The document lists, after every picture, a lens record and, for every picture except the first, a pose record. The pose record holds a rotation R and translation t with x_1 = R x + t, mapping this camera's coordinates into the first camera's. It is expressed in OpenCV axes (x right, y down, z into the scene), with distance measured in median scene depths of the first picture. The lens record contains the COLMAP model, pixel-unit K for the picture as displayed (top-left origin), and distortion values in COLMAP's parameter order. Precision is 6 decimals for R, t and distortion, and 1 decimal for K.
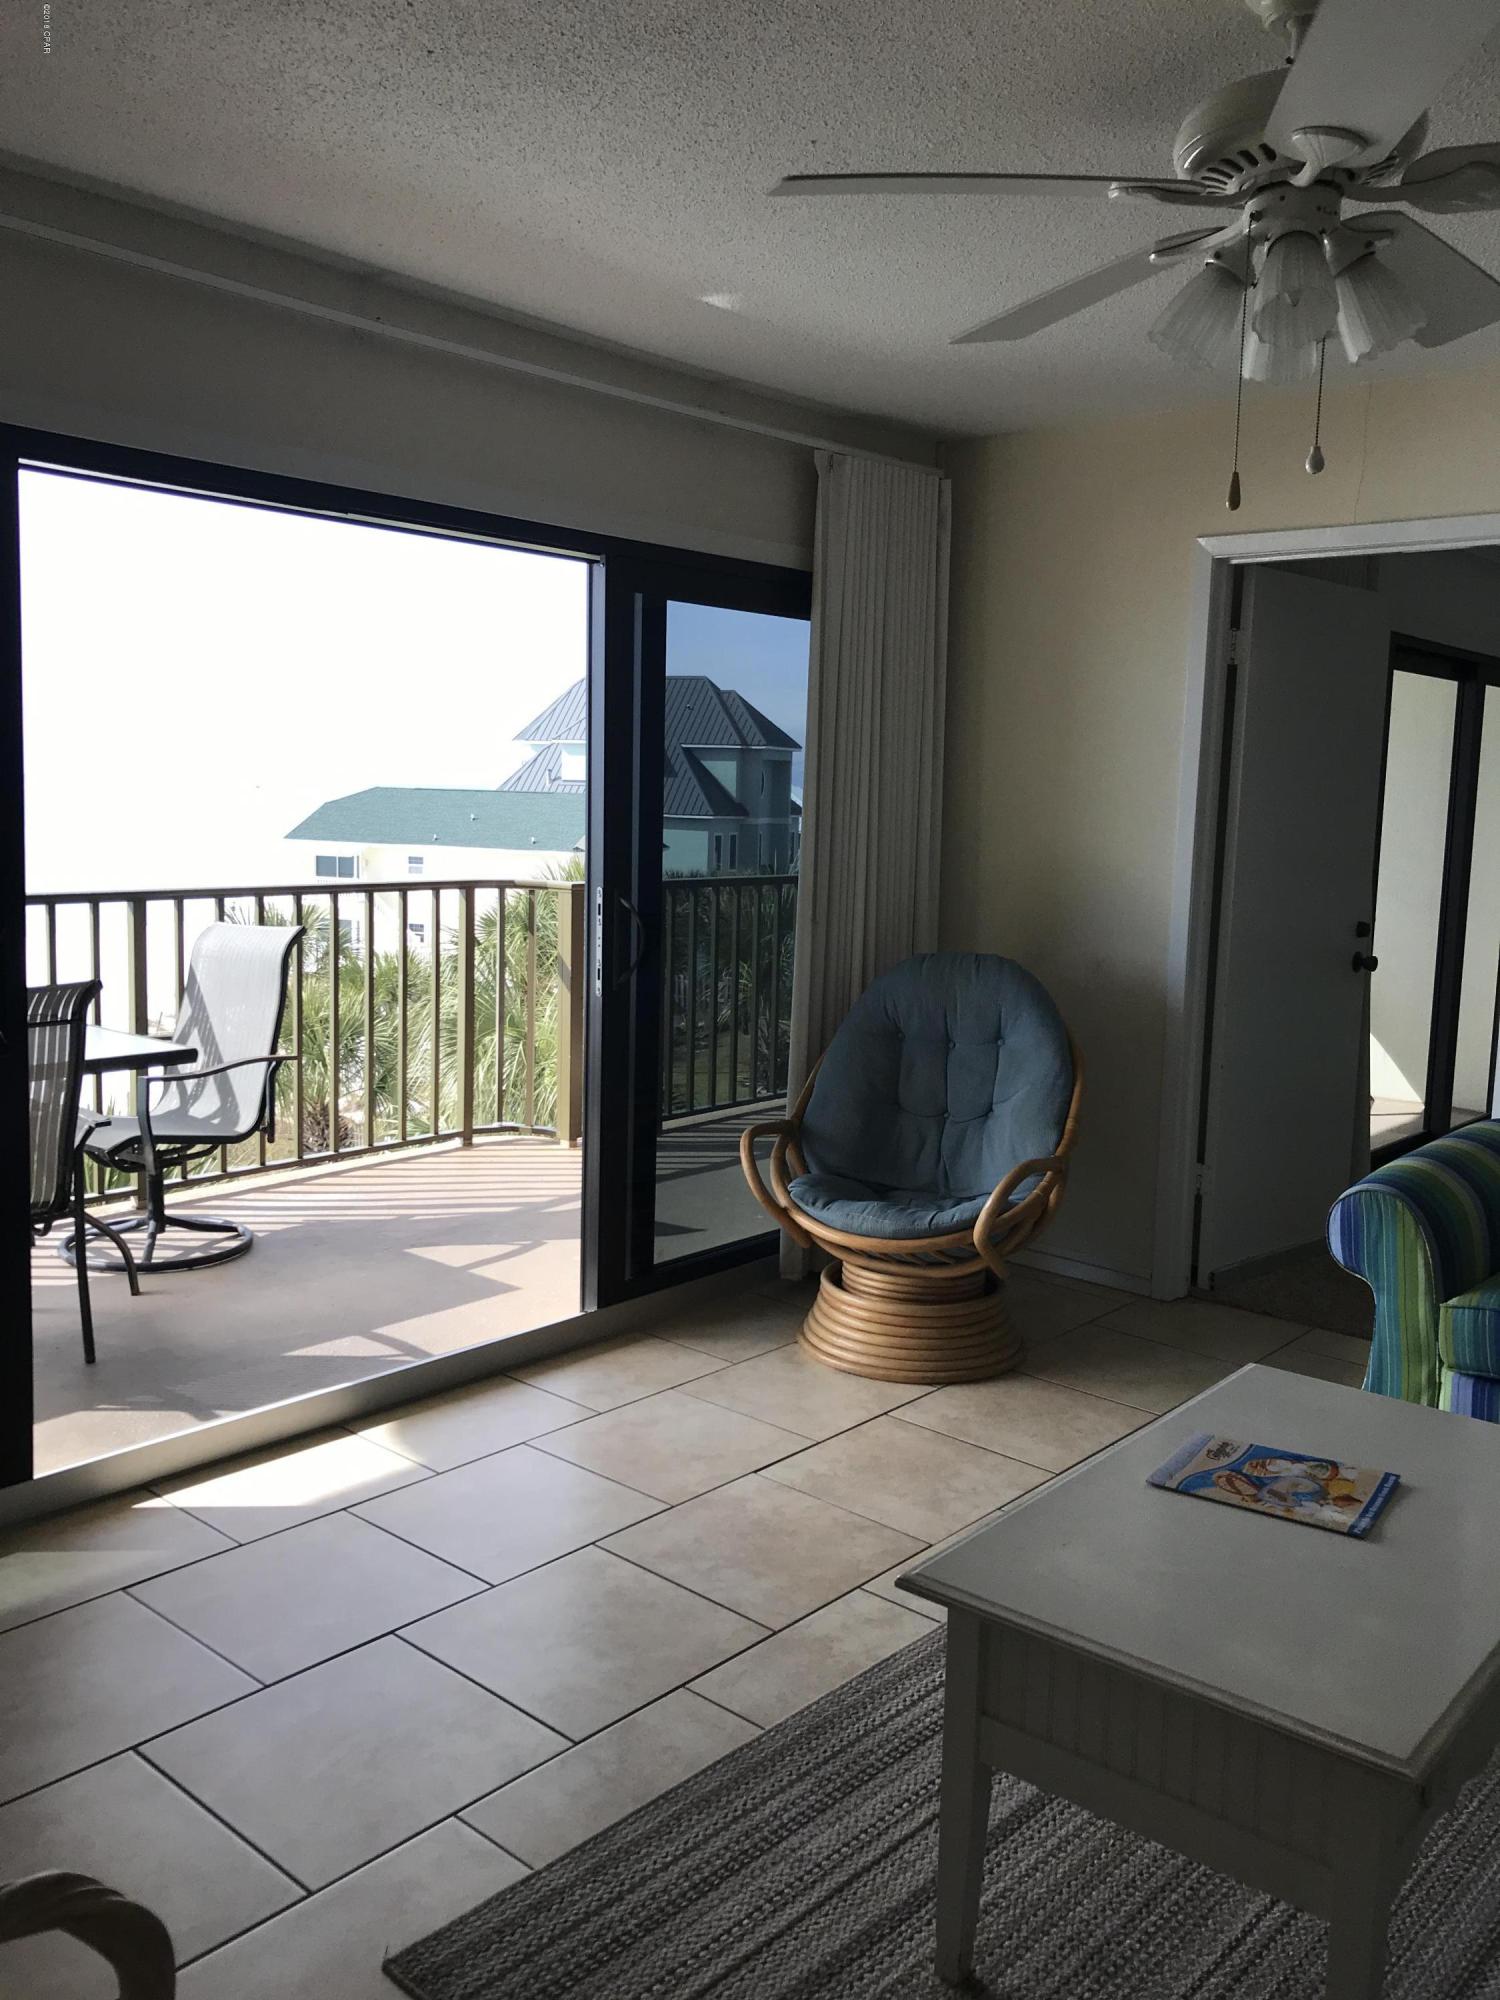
lens RADIAL K [[1687.5, 0, 749.6], [0, 1687.5, 984.4], [0, 0, 1]] dist [-0.030069, 0.086226]
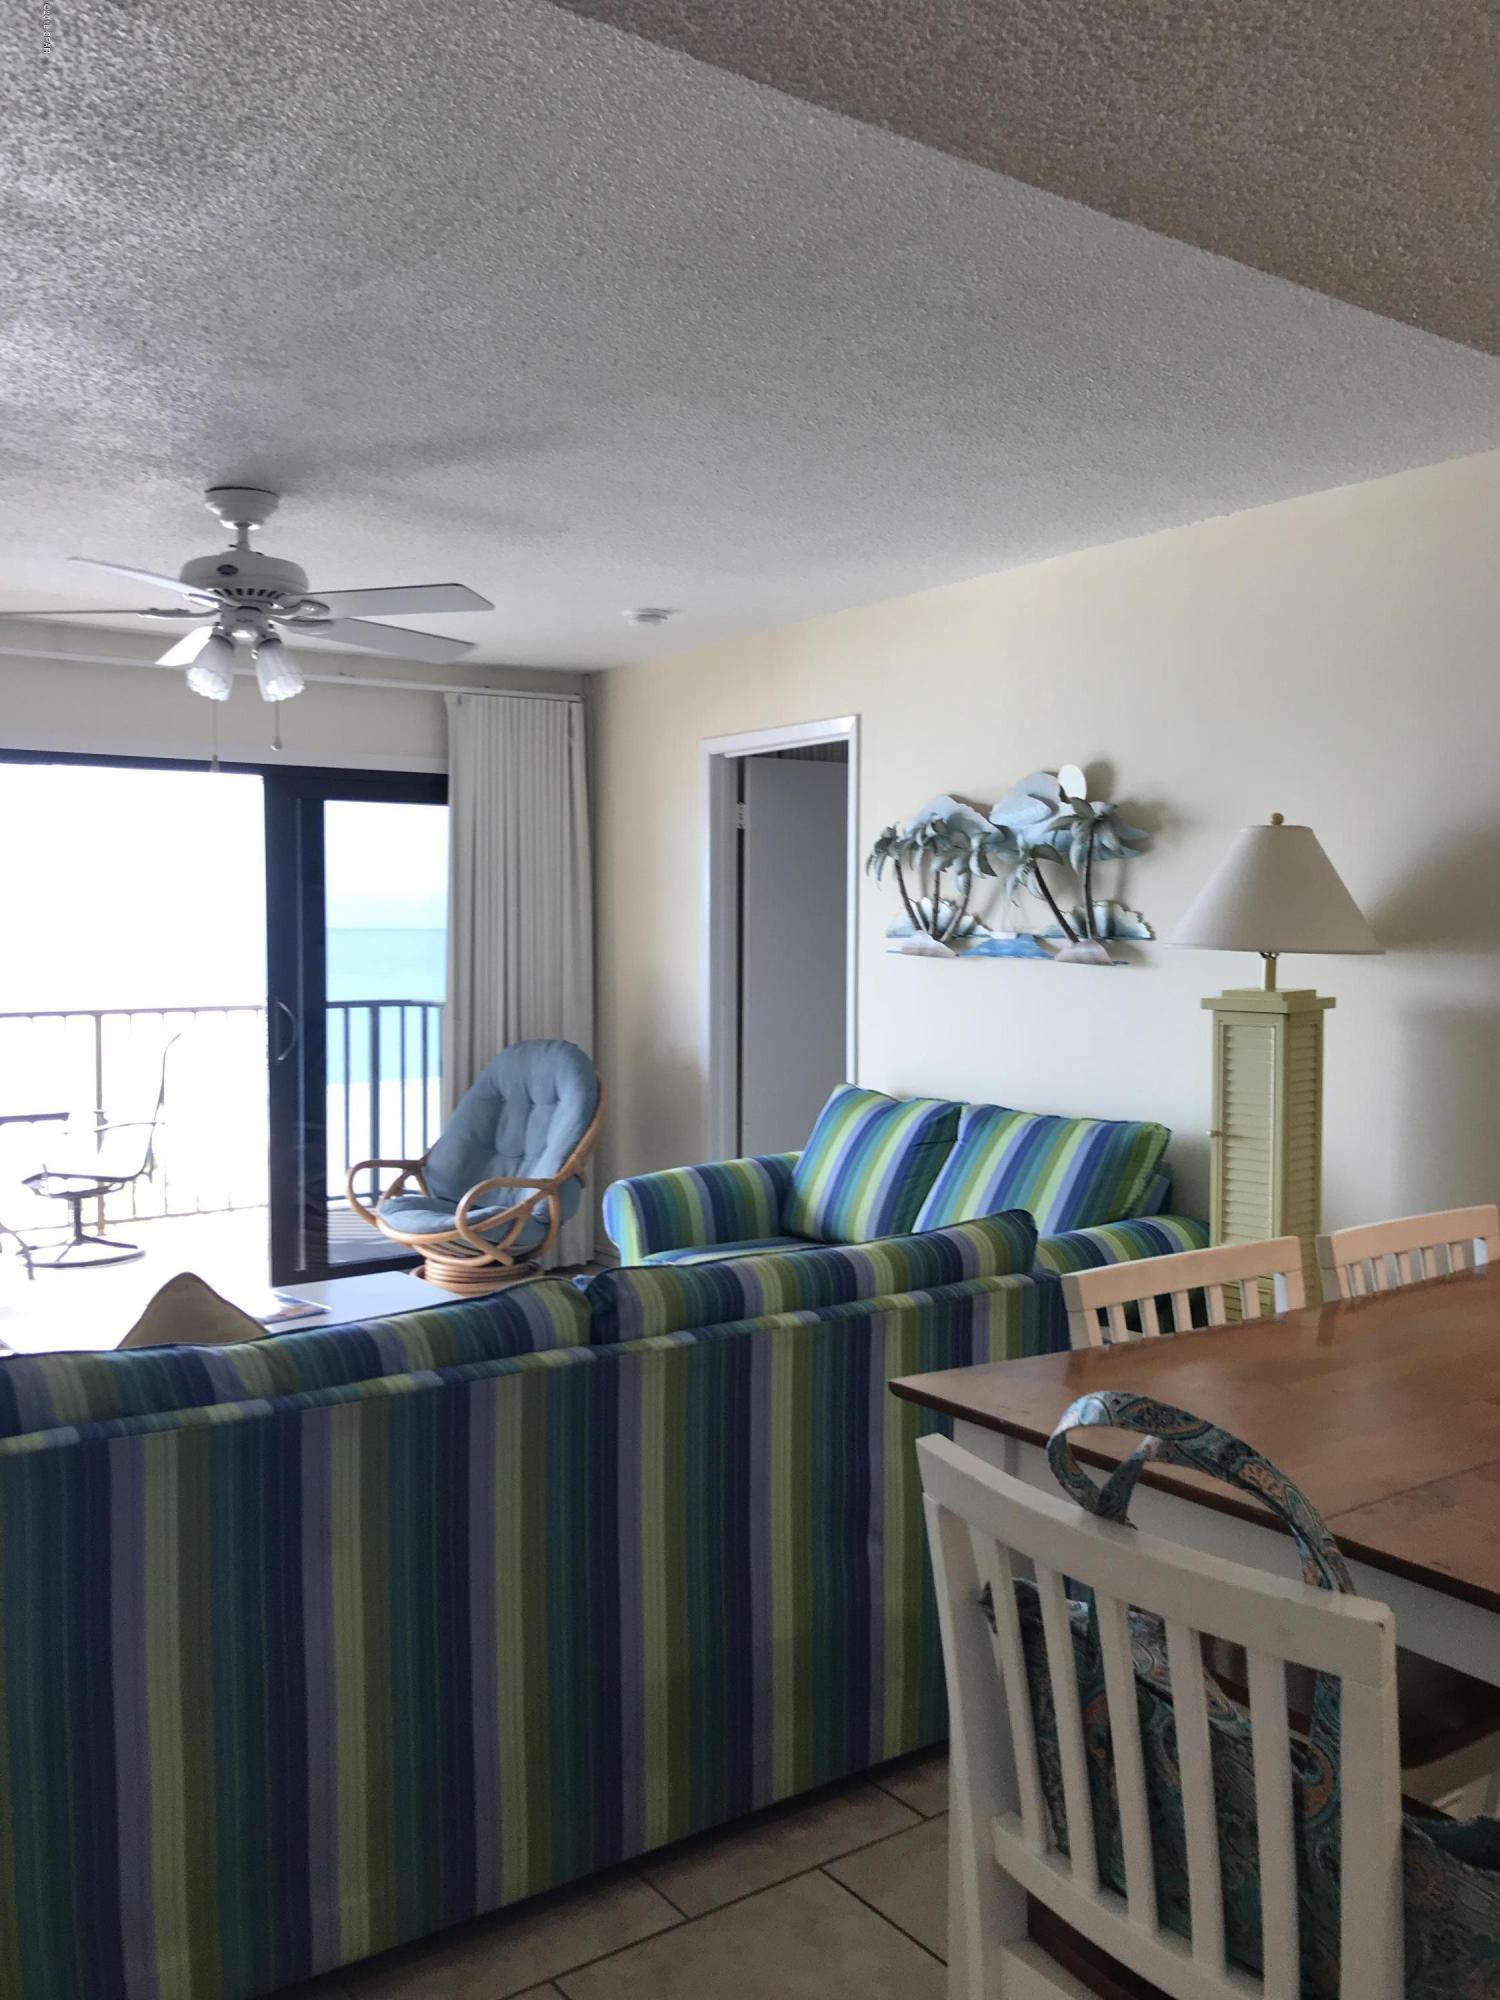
lens RADIAL K [[1660.6, 0, 752.1], [0, 1660.6, 998.4], [0, 0, 1]] dist [0.011815, 0.015430]
pose [[0.973688, -0.015381, -0.227366, 0.855536], [-0.002838, 0.996824, -0.079585, 0.077690], [0.227868, 0.078136, 0.970552, -0.418870]]
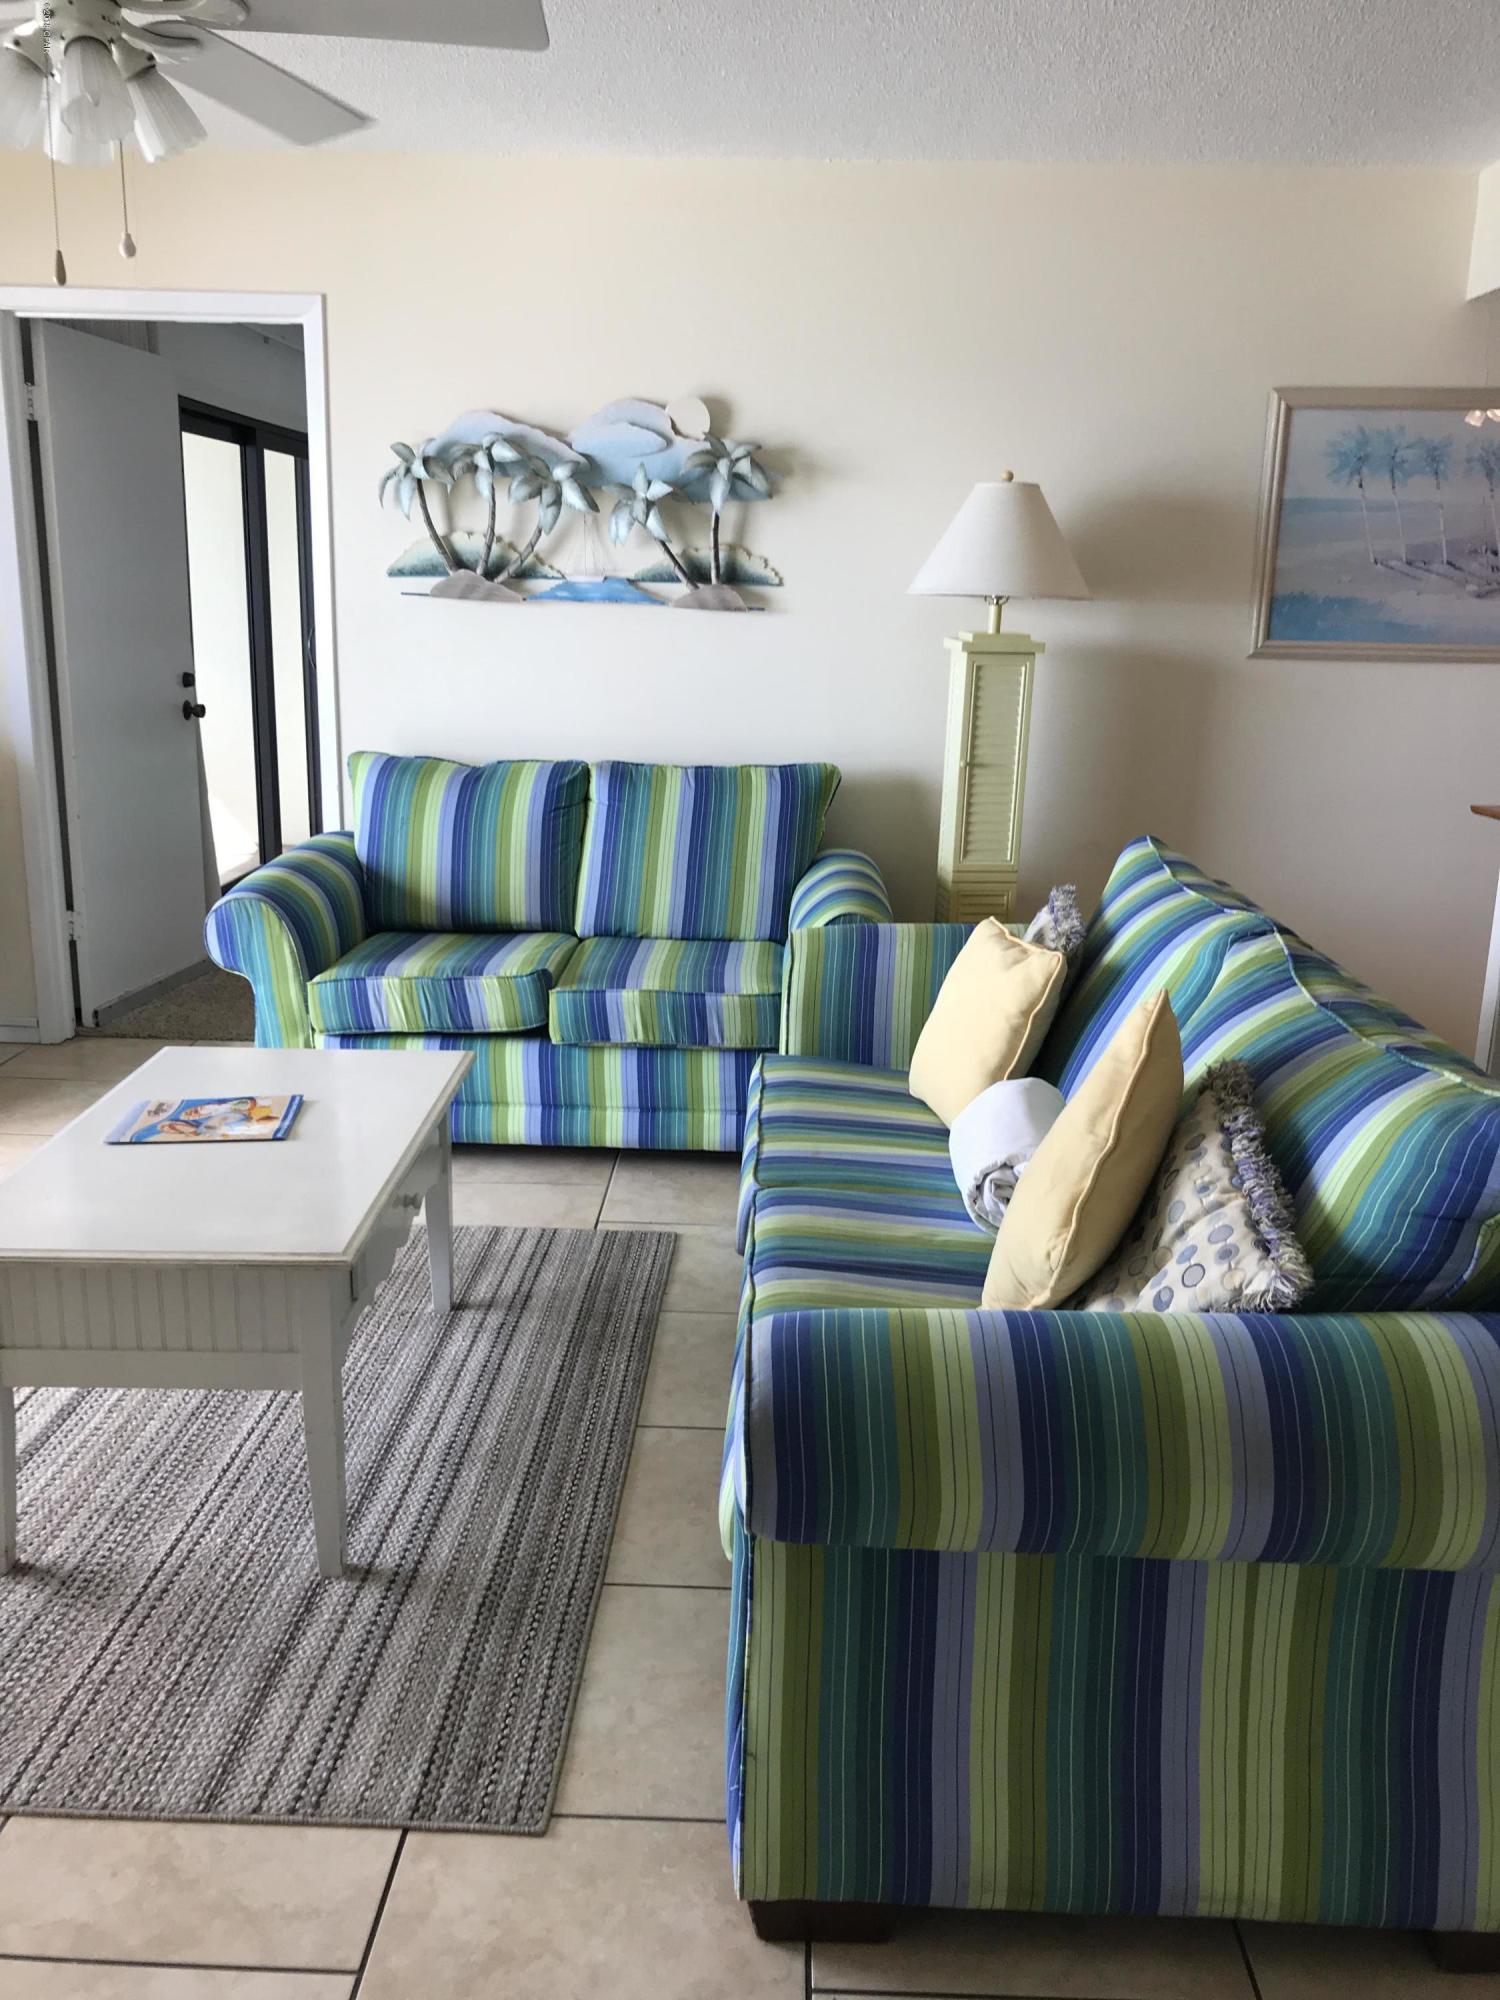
lens RADIAL K [[1660.6, 0, 752.1], [0, 1660.6, 998.4], [0, 0, 1]] dist [0.011815, 0.015430]
pose [[0.772823, -0.167819, 0.612030, -0.076808], [0.076822, 0.982049, 0.172274, 0.020037], [-0.629955, -0.086120, 0.771842, -0.127113]]
